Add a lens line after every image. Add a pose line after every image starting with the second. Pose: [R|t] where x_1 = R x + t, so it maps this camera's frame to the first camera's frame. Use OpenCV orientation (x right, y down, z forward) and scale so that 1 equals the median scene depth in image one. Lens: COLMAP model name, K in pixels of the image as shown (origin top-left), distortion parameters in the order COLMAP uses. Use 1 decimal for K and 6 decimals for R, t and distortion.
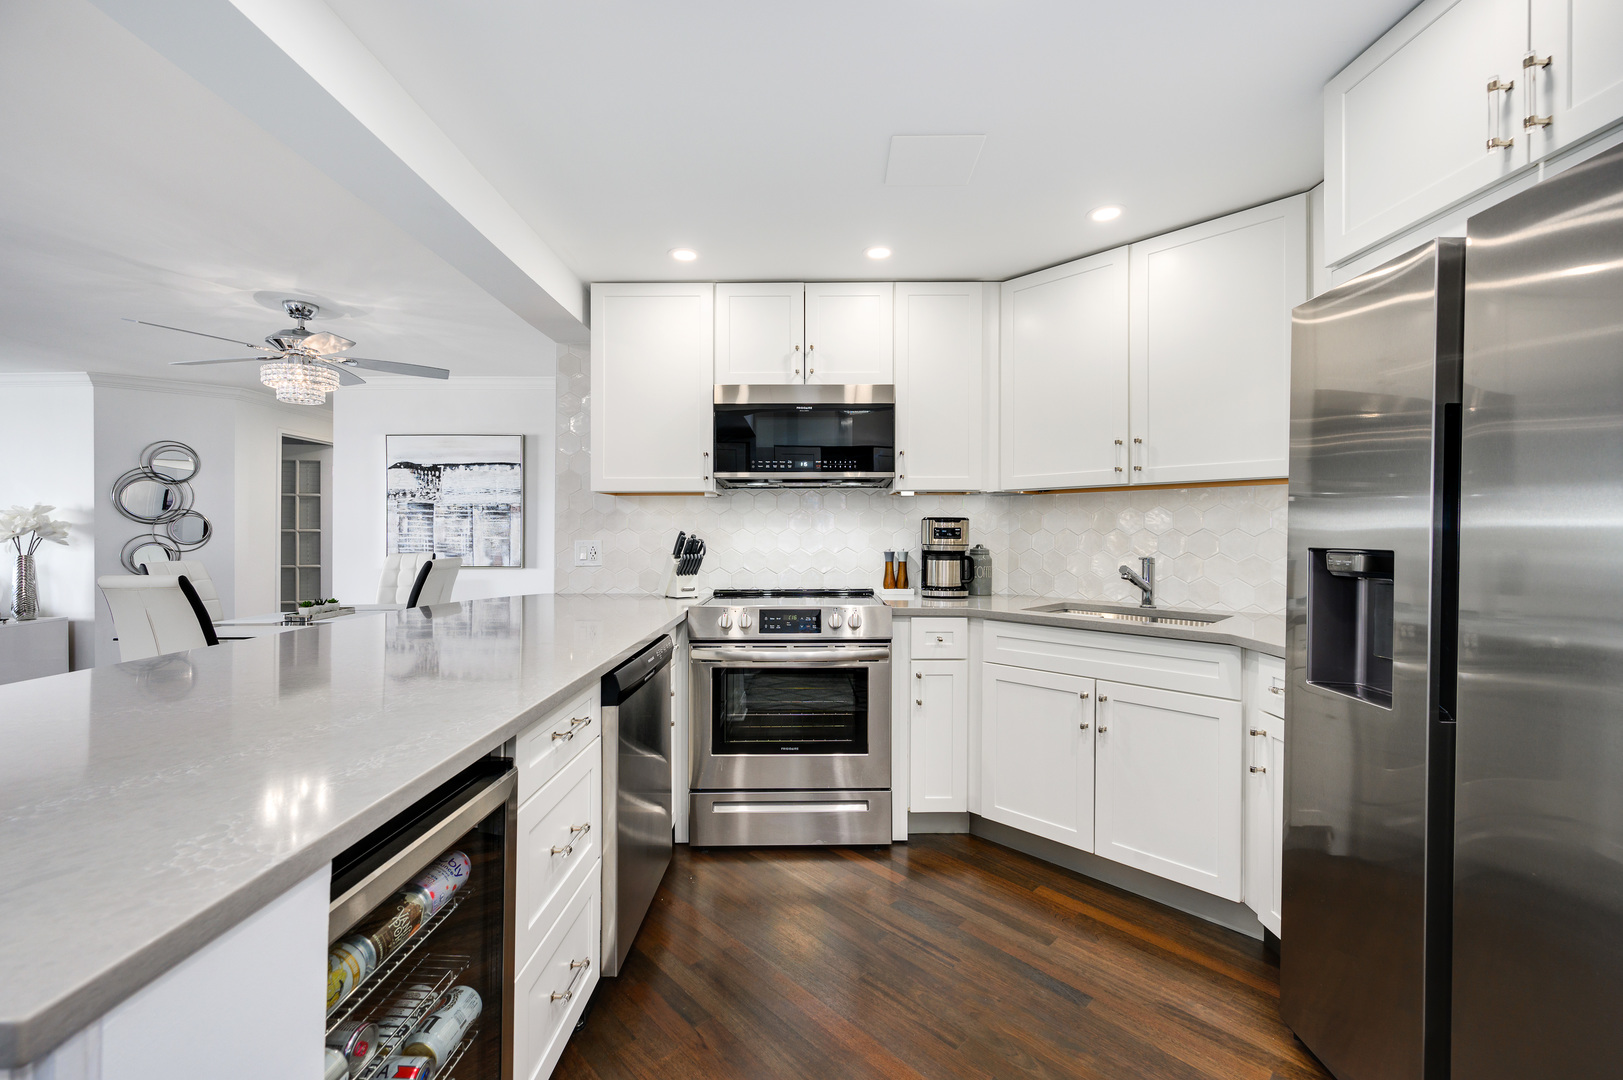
lens RADIAL K [[661.8, 0, 822.8], [0, 661.8, 521.6], [0, 0, 1]] dist [0.007492, -0.001792]
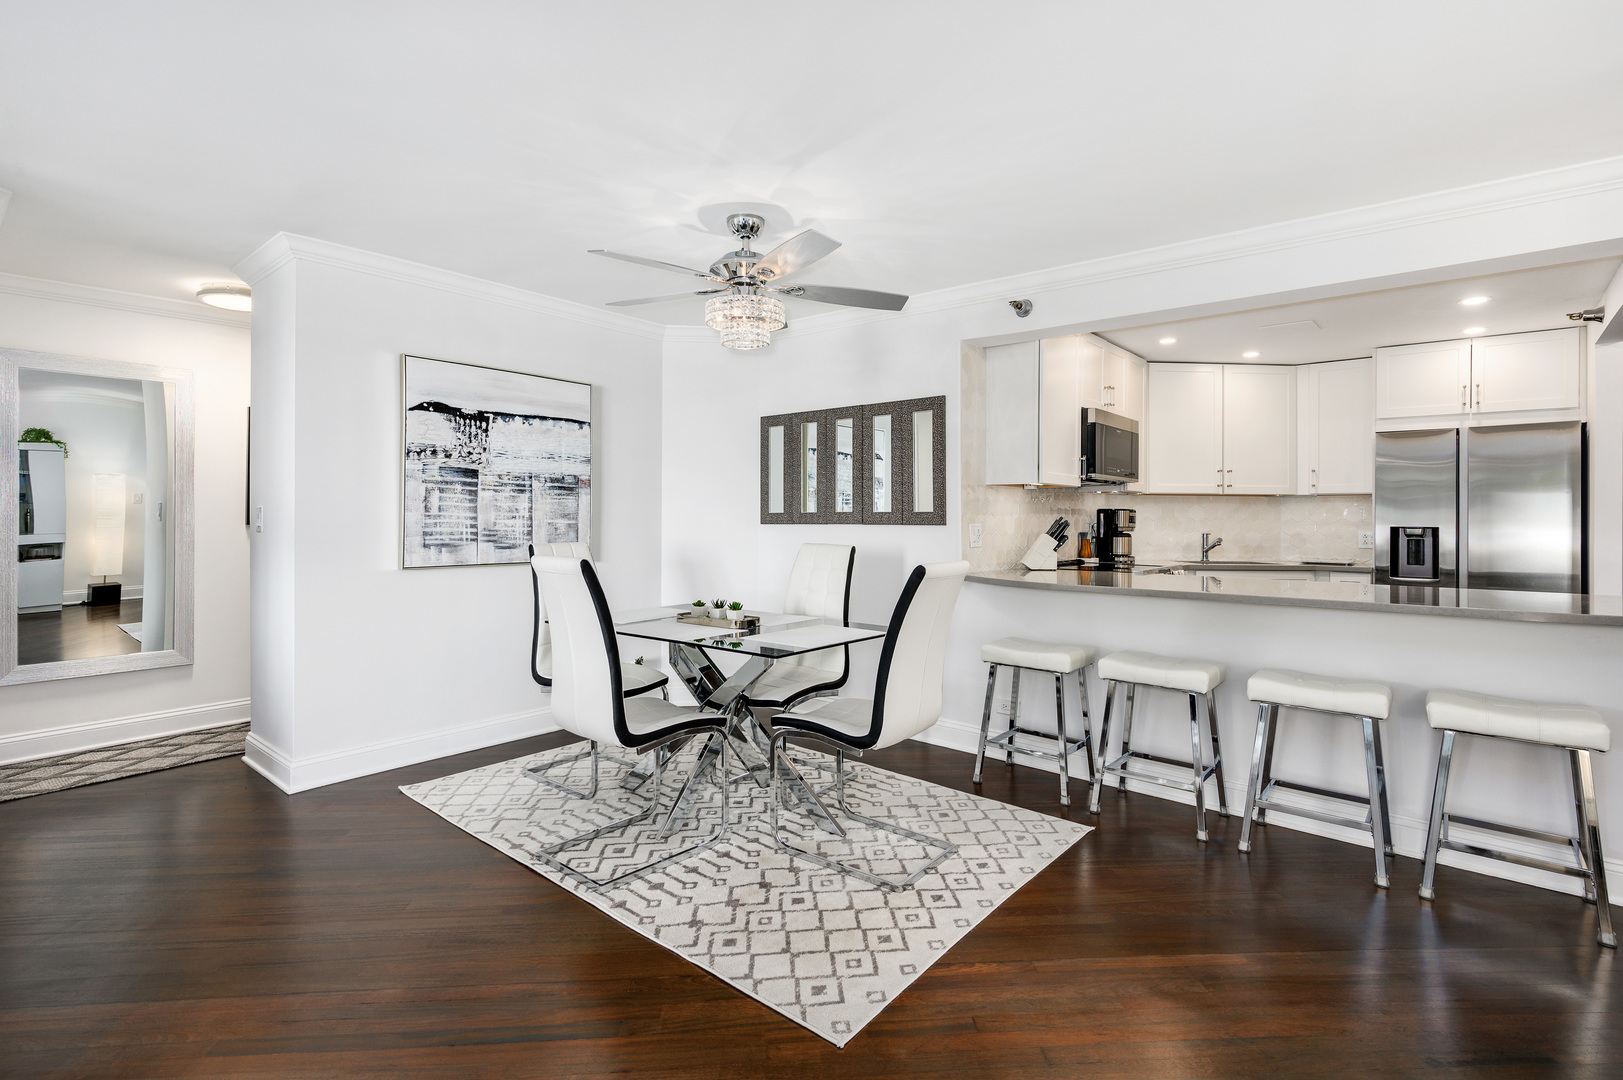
lens RADIAL K [[755.7, 0, 811.3], [0, 755.7, 509.6], [0, 0, 1]] dist [0.002518, -0.002525]
pose [[0.648770, 0.014938, 0.760838, -1.559883], [-0.020547, 0.999787, -0.002108, 0.012887], [-0.760707, -0.014265, 0.648938, 0.410409]]
